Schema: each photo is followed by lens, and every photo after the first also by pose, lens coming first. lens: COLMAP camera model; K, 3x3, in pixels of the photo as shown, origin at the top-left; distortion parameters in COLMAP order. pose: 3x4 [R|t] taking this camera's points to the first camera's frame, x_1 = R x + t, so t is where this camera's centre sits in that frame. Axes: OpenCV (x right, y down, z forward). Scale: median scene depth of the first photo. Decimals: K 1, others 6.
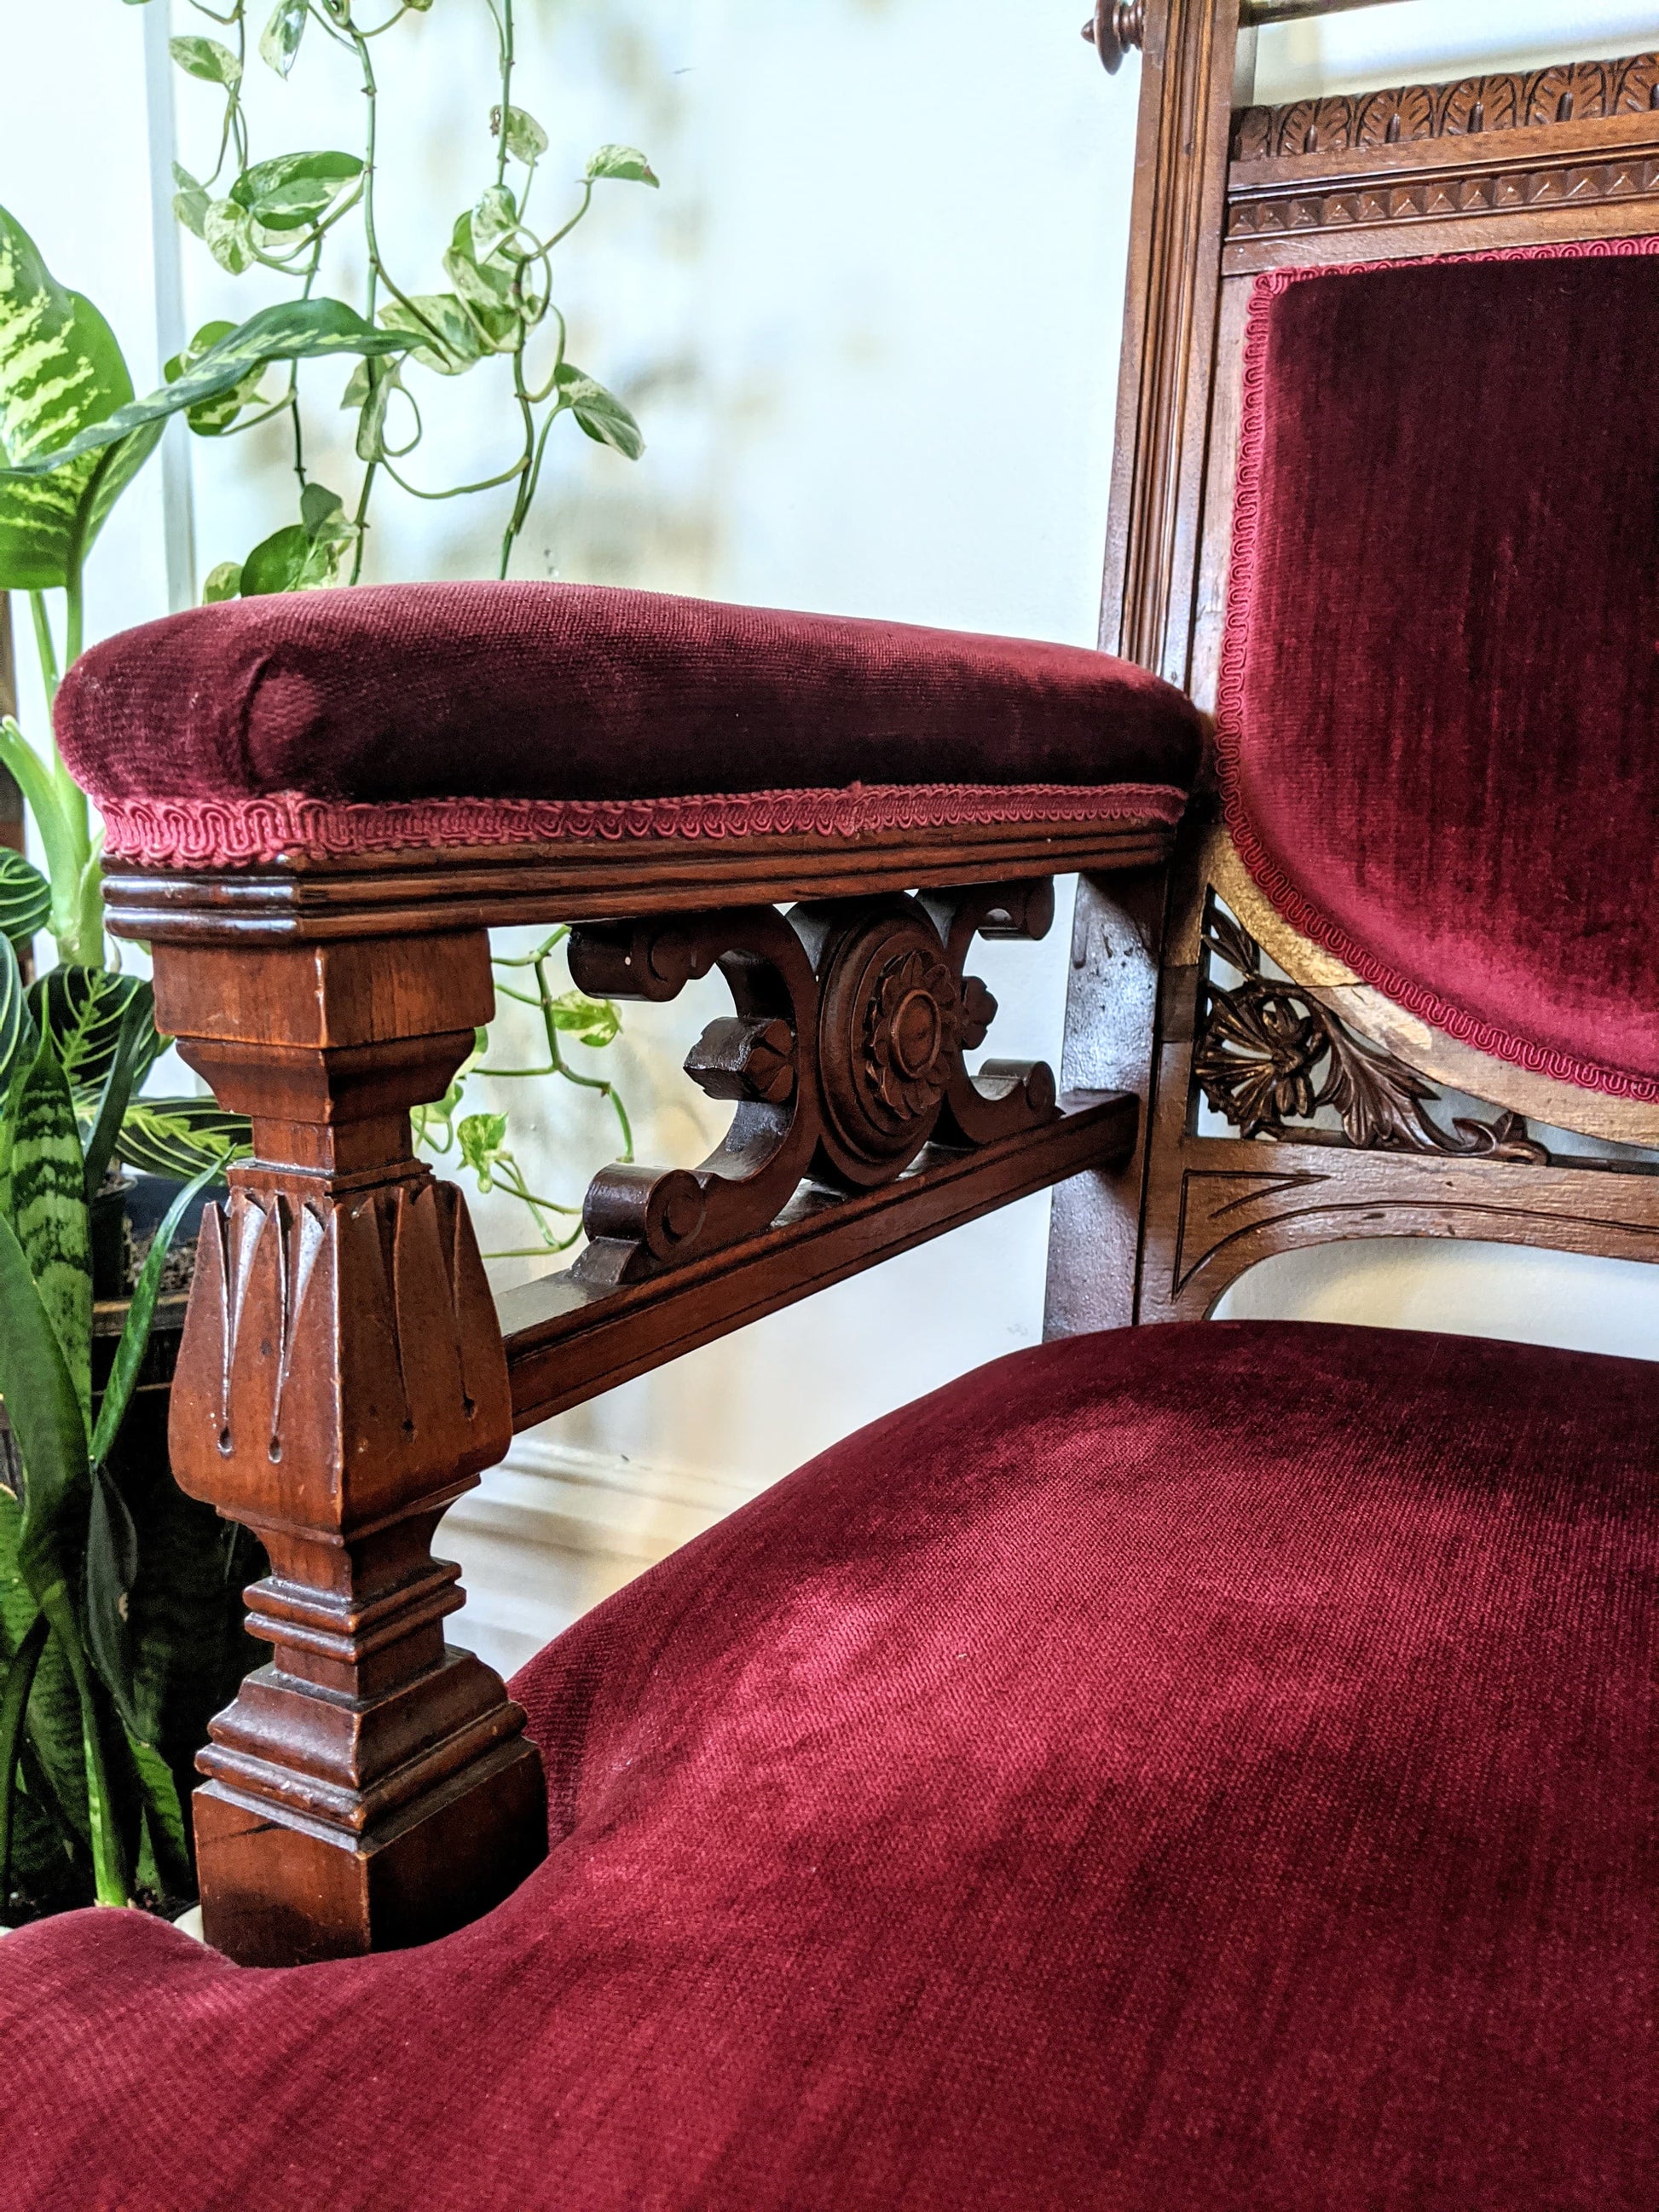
lens RADIAL K [[1757.6, 0, 834.7], [0, 1757.6, 1111.1], [0, 0, 1]] dist [0.049290, -0.099983]
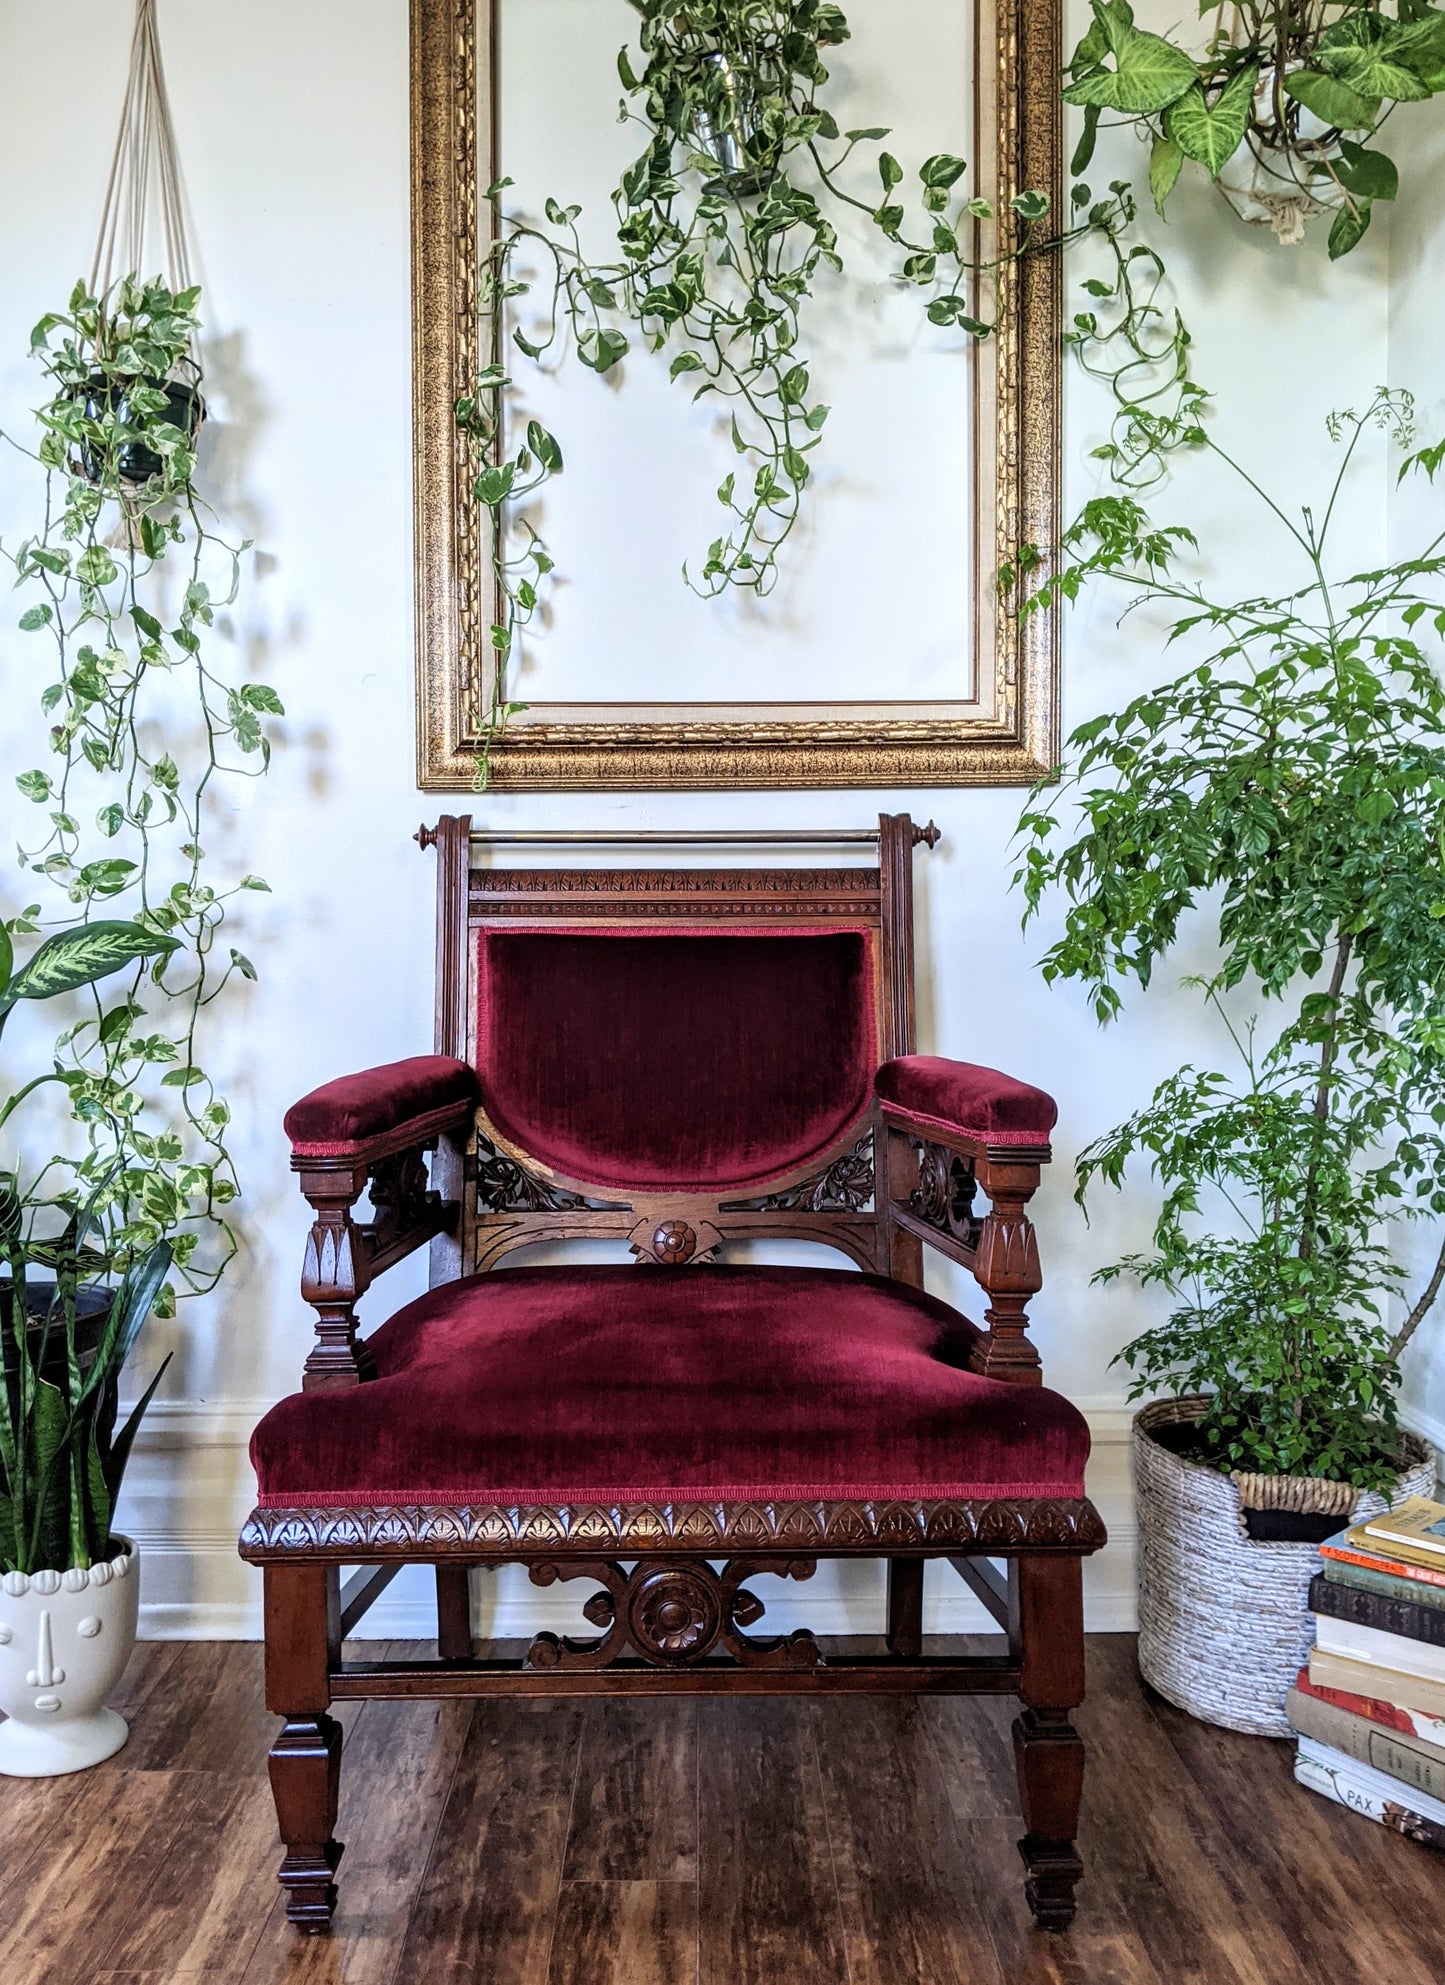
lens RADIAL K [[1689.3, 0, 666.4], [0, 1689.3, 957.7], [0, 0, 1]] dist [0.092262, -0.175591]
pose [[0.907353, -0.015750, 0.420075, -0.689582], [0.091047, 0.982941, -0.159805, 0.073725], [-0.410392, 0.183246, 0.893308, -1.717336]]
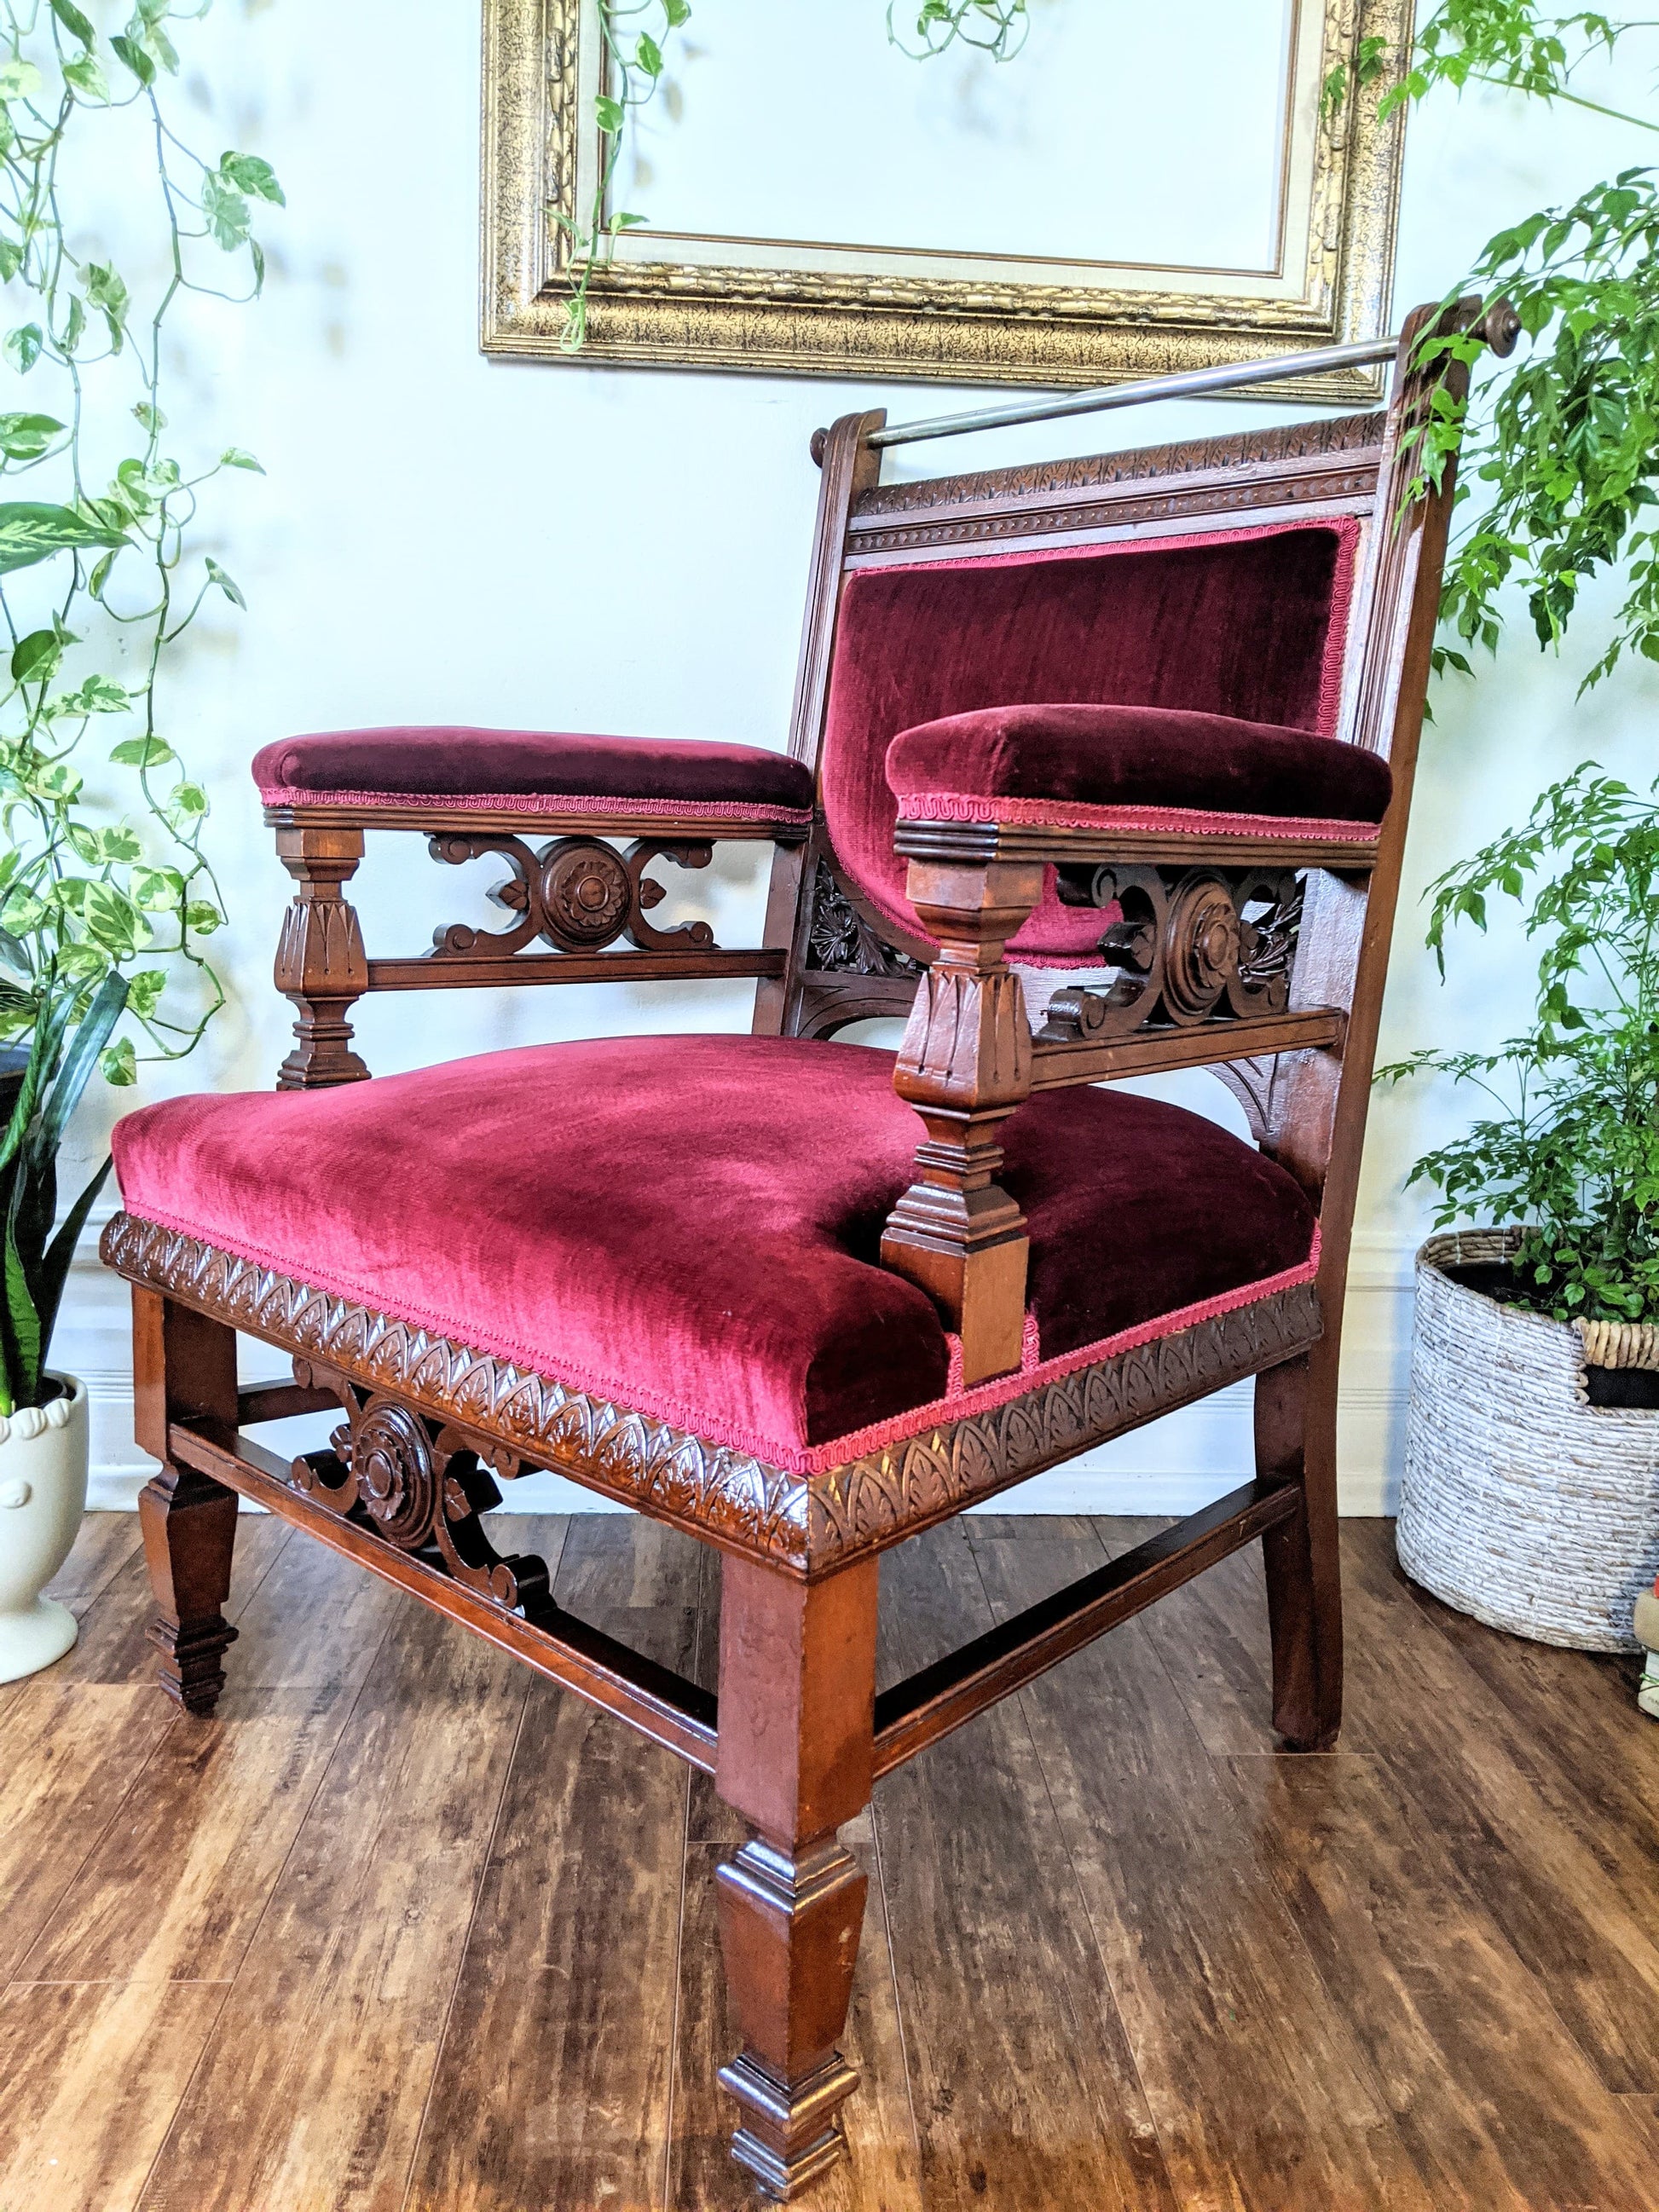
lens RADIAL K [[1757.6, 0, 834.7], [0, 1757.6, 1111.1], [0, 0, 1]] dist [0.049290, -0.099983]
pose [[0.876366, -0.054316, 0.478573, -0.532710], [0.060669, 0.998156, 0.002190, 0.208649], [-0.477810, 0.027115, 0.878045, -0.999527]]
